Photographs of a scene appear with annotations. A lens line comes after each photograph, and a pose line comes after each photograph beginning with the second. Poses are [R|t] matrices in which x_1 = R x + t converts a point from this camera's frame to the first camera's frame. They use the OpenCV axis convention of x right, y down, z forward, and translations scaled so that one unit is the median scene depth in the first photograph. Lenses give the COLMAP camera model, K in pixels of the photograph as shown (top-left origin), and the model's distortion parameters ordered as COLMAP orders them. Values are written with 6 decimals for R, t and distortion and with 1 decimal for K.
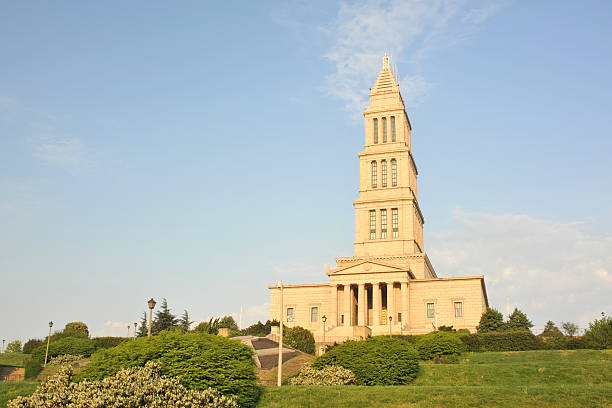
lens RADIAL K [[620.0, 0, 305.3], [0, 620.0, 191.5], [0, 0, 1]] dist [-0.067390, 0.011986]
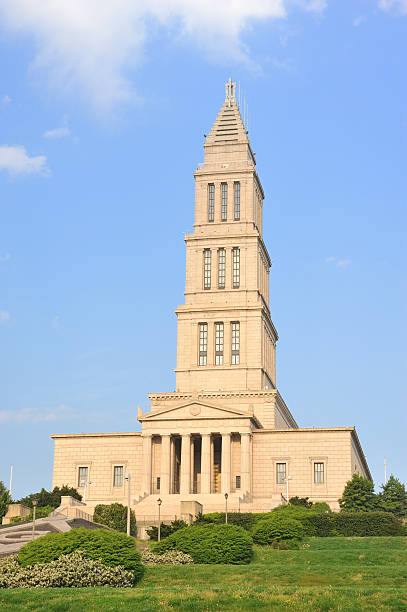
lens RADIAL K [[1111.4, 0, 195.2], [0, 1111.4, 292.8], [0, 0, 1]] dist [0.208506, -0.076826]
pose [[0.994045, 0.022936, 0.106527, -0.038869], [-0.028277, 0.998403, 0.048903, -0.075377], [-0.105235, -0.051624, 0.993107, -0.264762]]
